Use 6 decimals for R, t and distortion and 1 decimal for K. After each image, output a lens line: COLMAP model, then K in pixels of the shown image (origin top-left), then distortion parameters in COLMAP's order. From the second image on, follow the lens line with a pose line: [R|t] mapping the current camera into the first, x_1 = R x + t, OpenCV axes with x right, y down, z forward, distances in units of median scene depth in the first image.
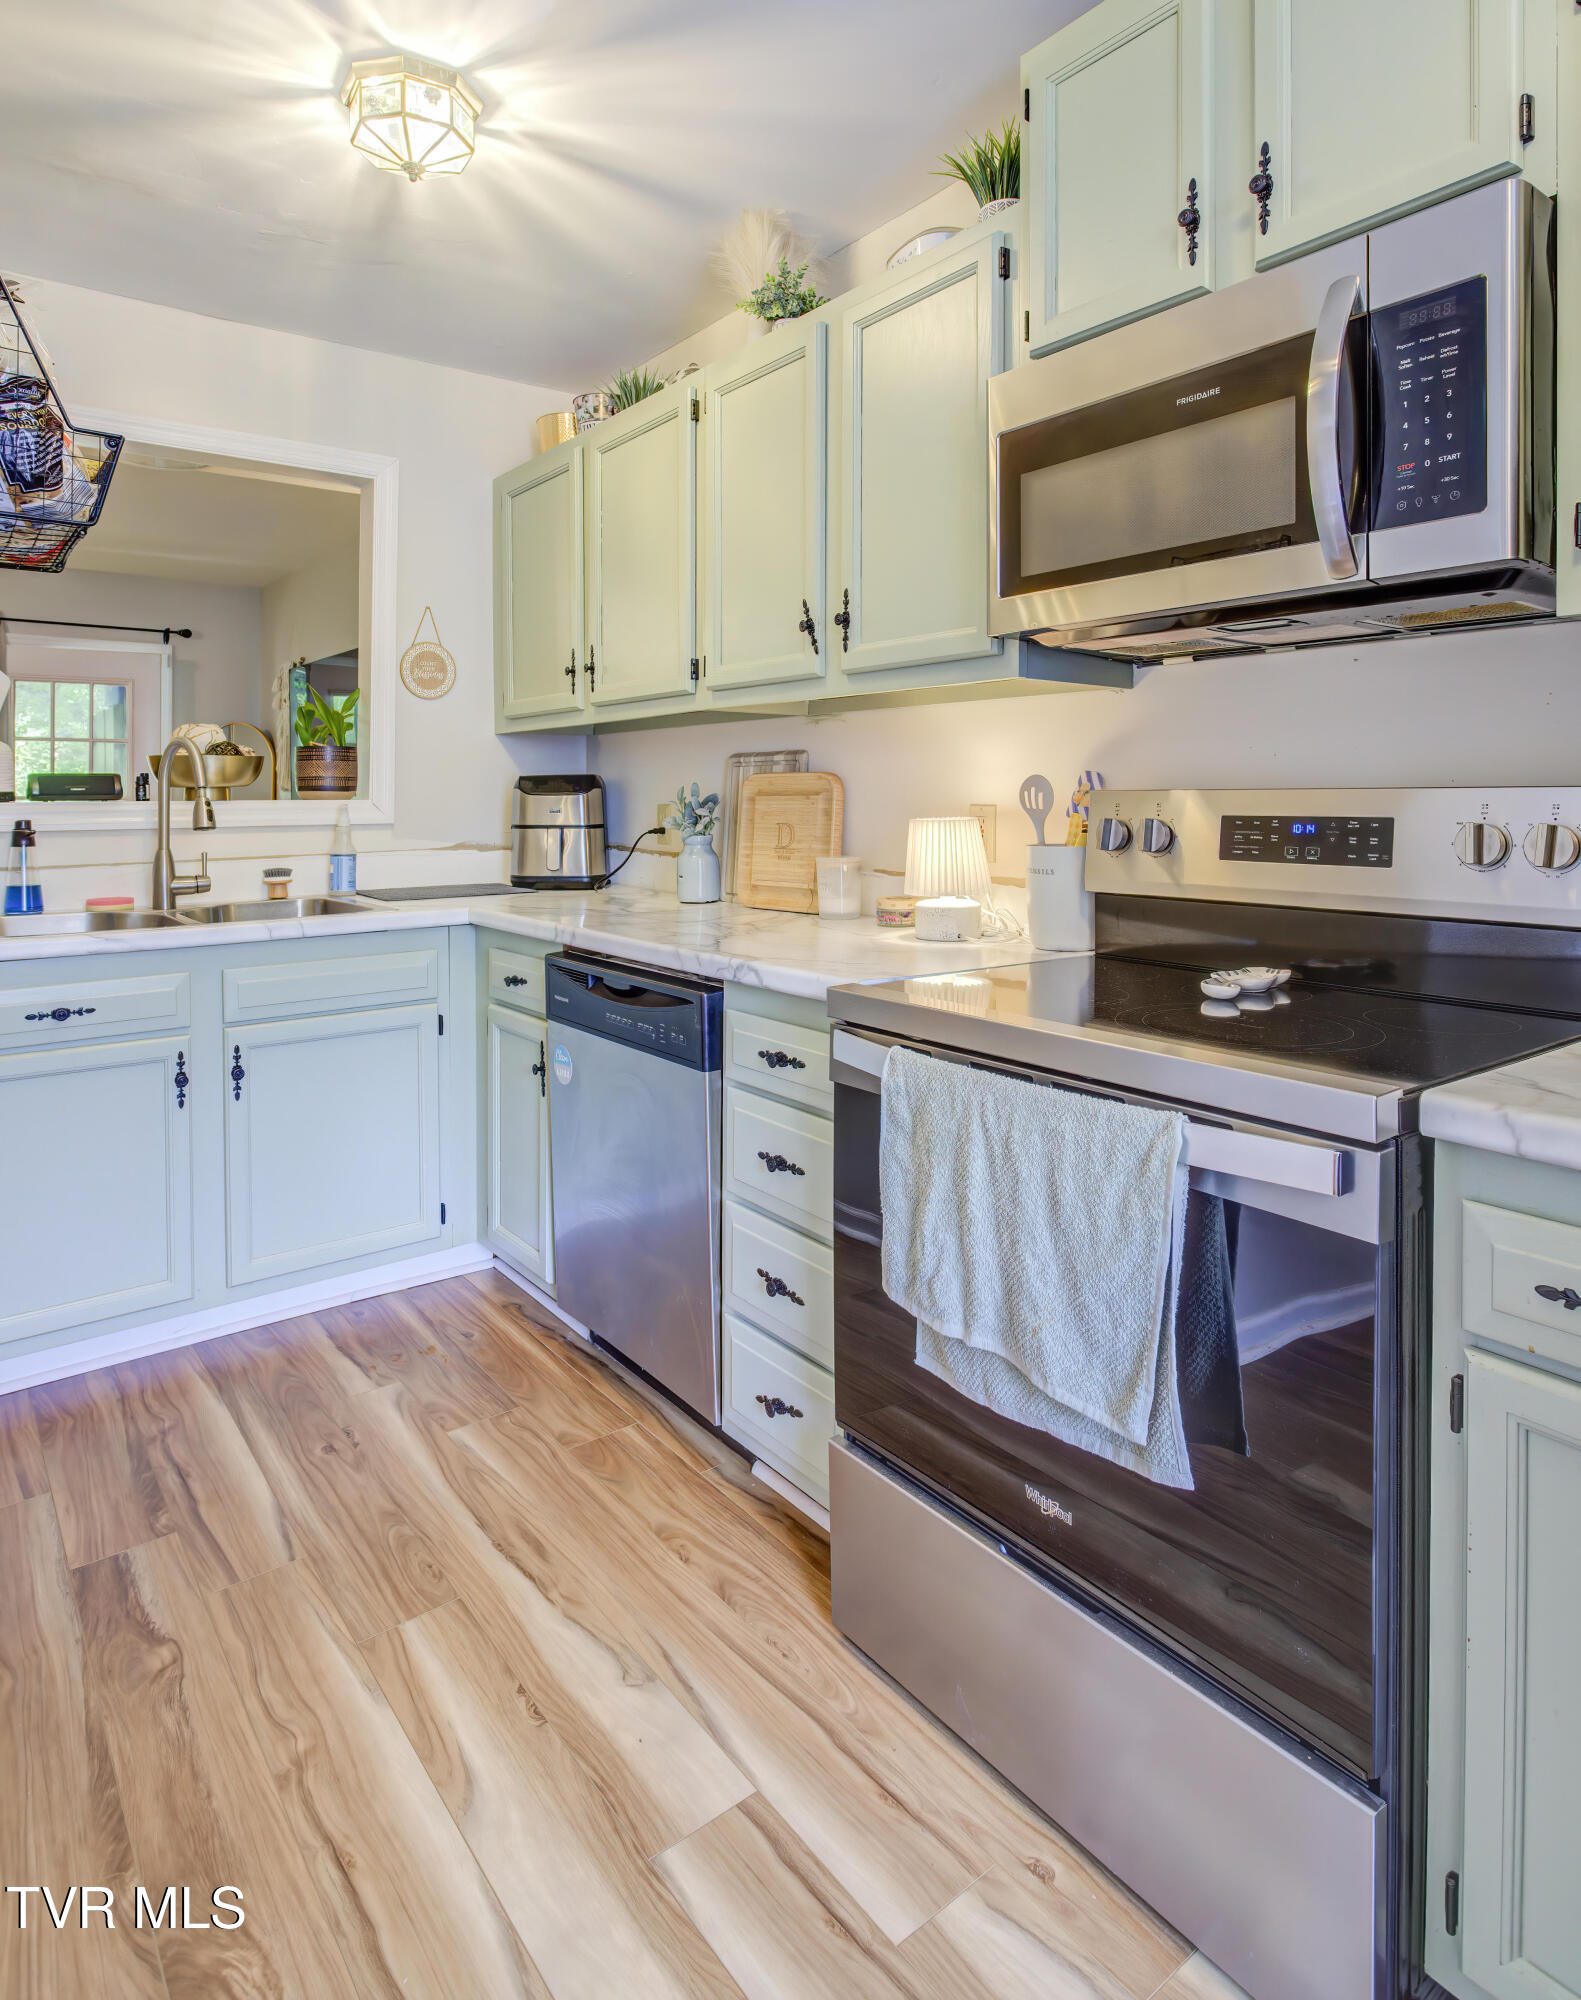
lens RADIAL K [[1156.3, 0, 790.0], [0, 1156.3, 809.3], [0, 0, 1]] dist [-0.027614, 0.011212]
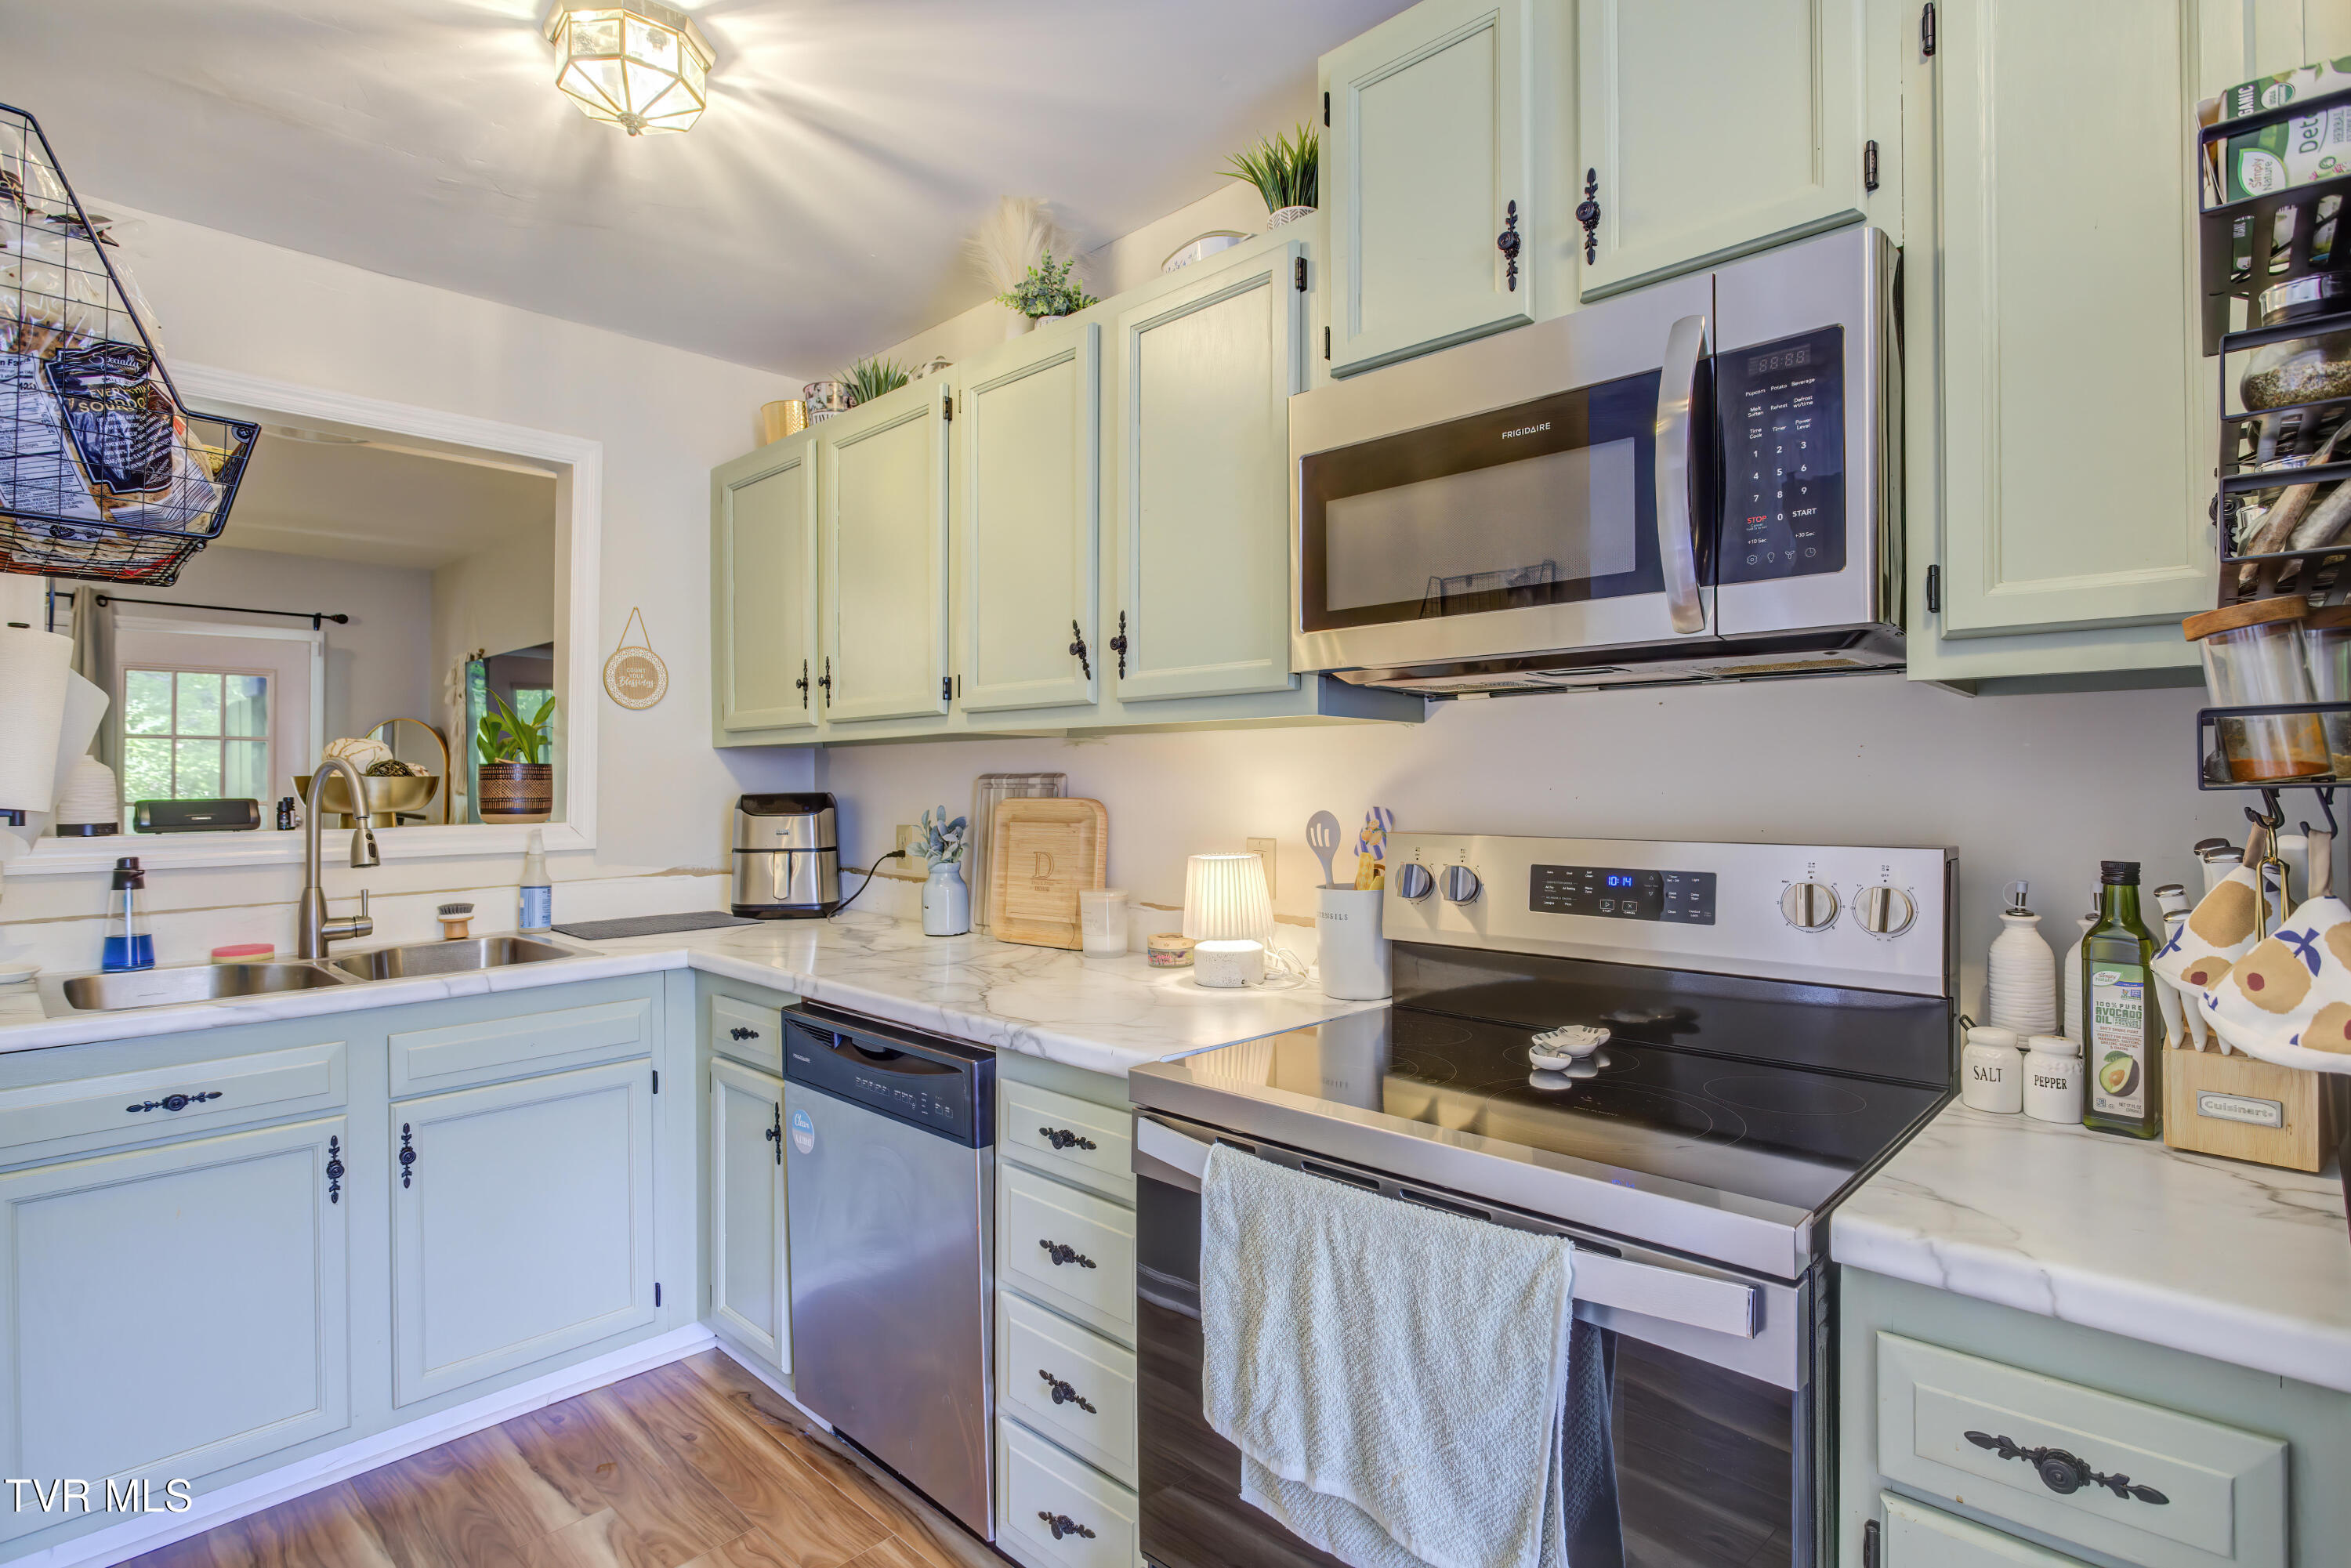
lens RADIAL K [[1142.0, 0, 1181.0], [0, 1142.0, 782.3], [0, 0, 1]] dist [-0.021665, 0.005152]
pose [[0.987854, -0.001627, 0.155375, -0.052736], [0.003486, 0.999926, -0.011690, -0.046299], [-0.155344, 0.012089, 0.987786, 0.095248]]
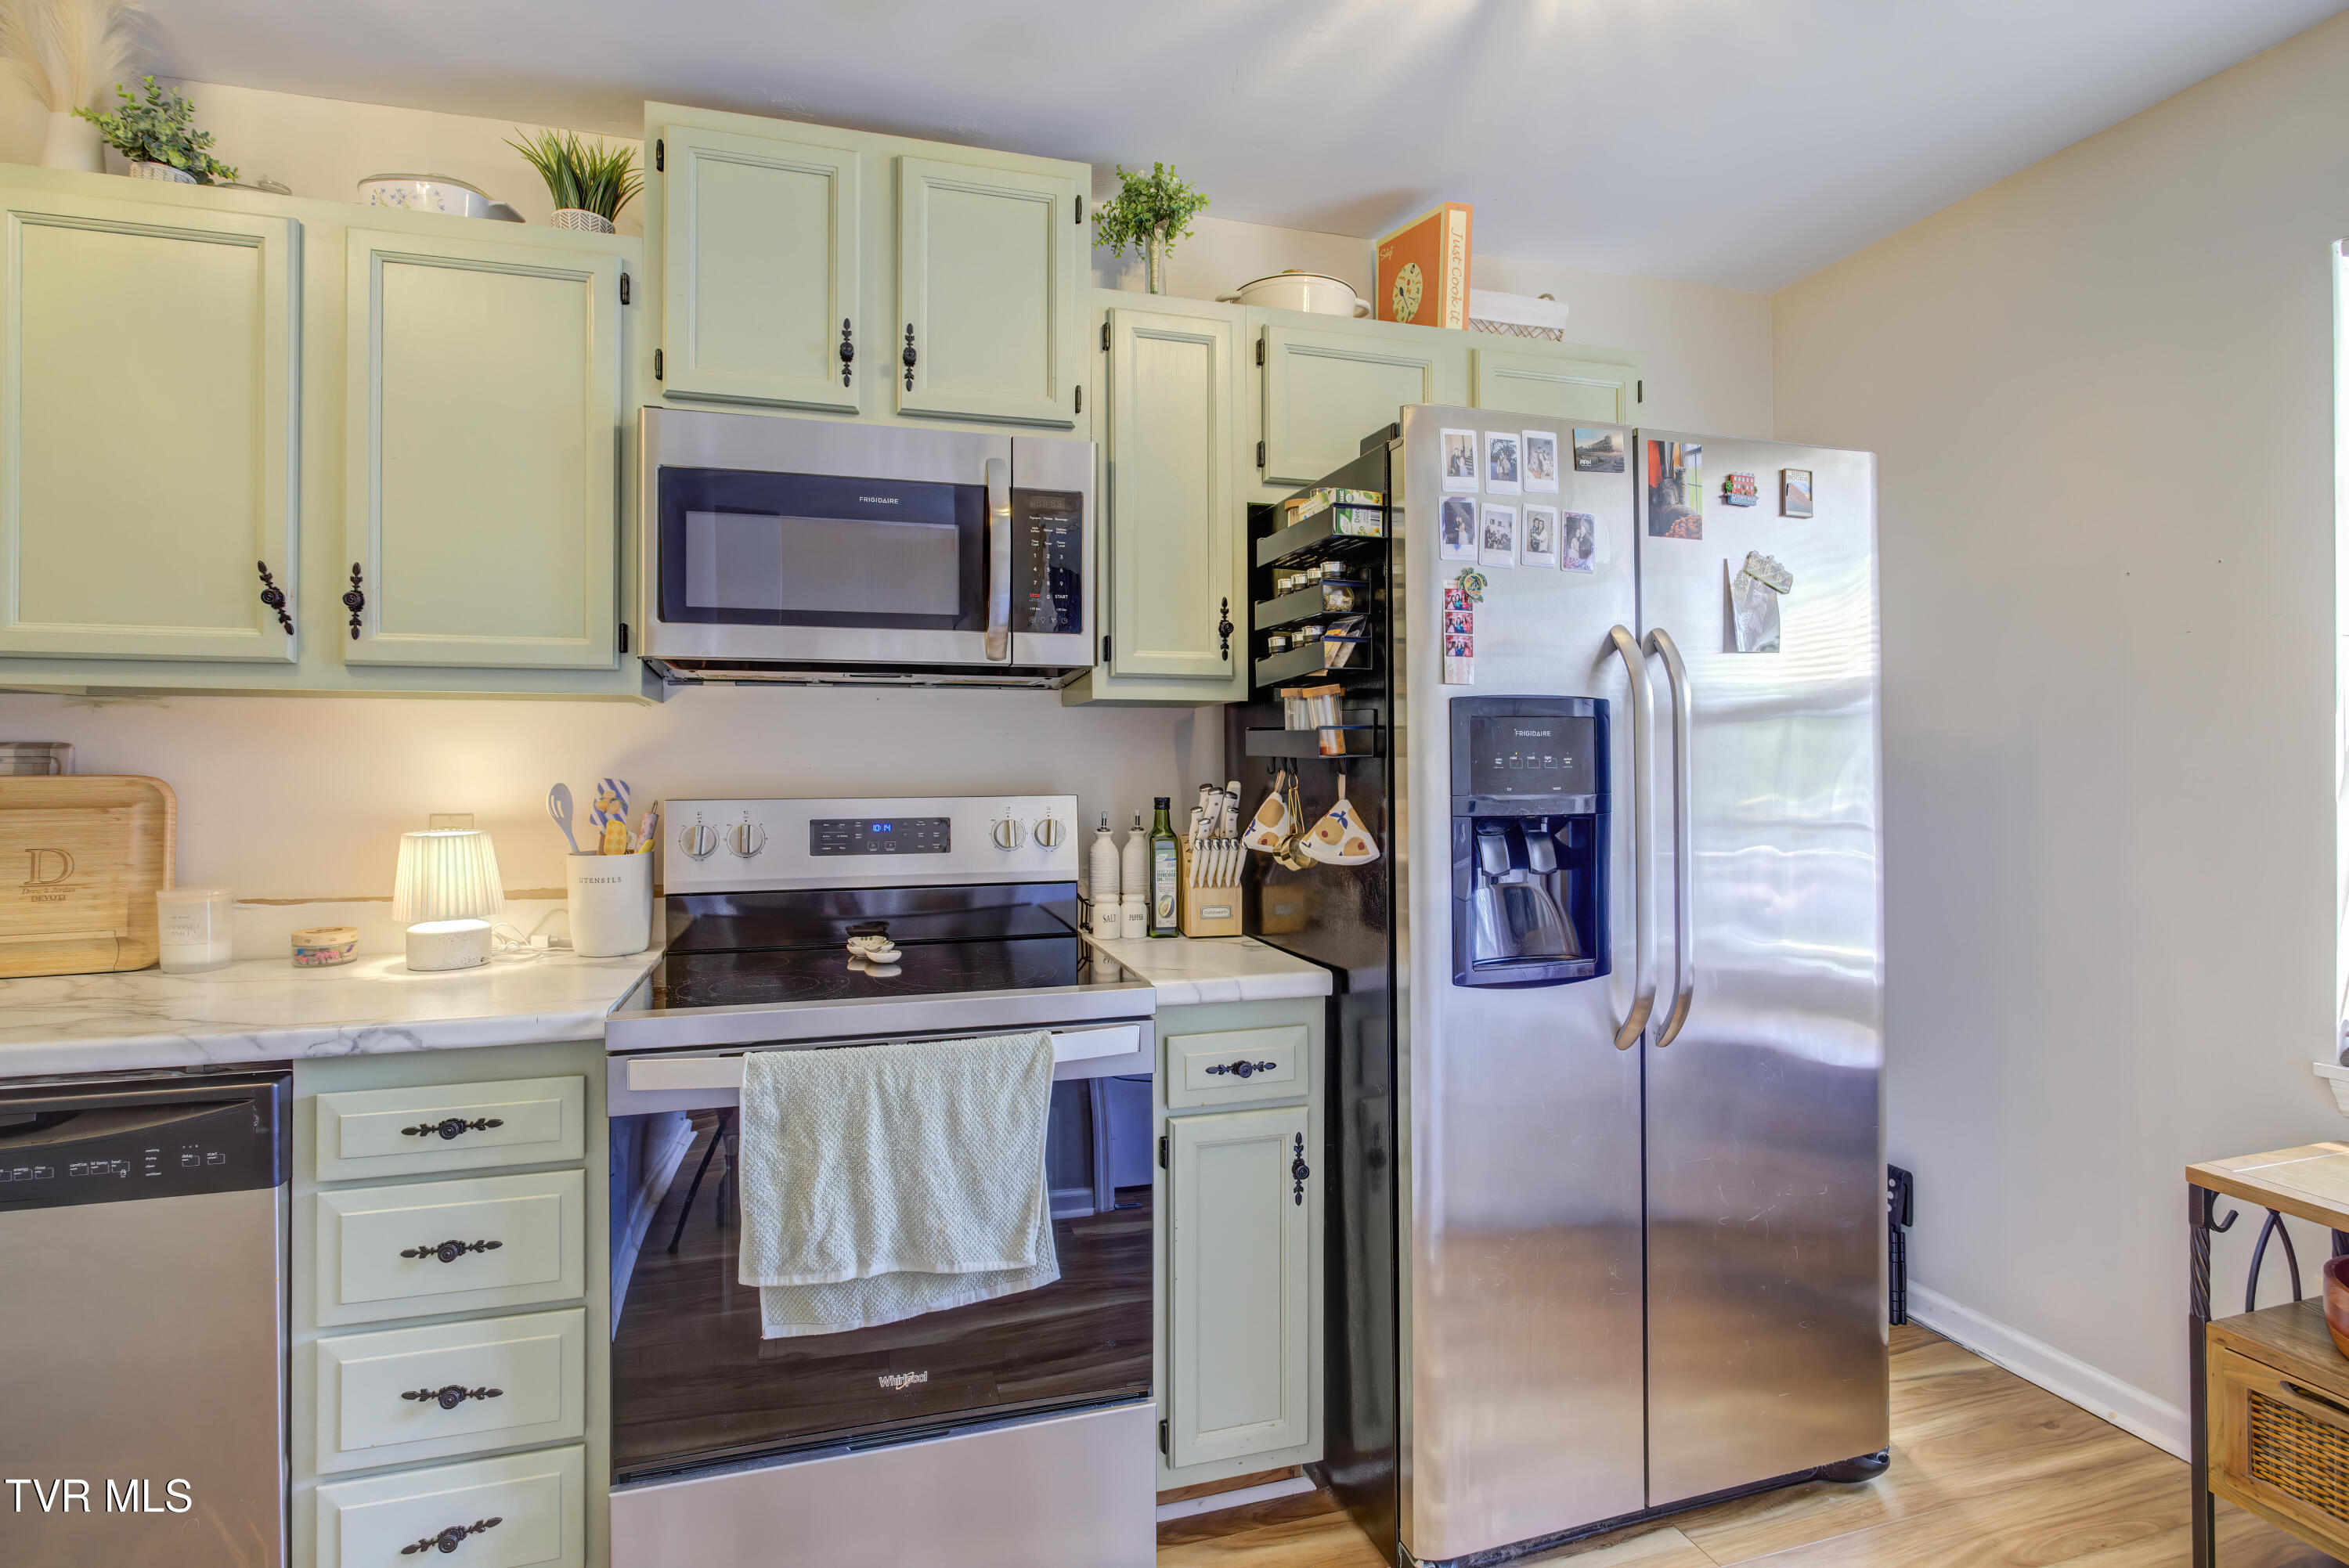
lens RADIAL K [[1150.5, 0, 1164.9], [0, 1150.5, 757.6], [0, 0, 1]] dist [-0.025003, 0.000358]
pose [[0.357002, 0.001147, 0.934103, -0.558498], [0.010984, 0.999925, -0.005426, -0.044203], [-0.934039, 0.012197, 0.356963, 0.181441]]
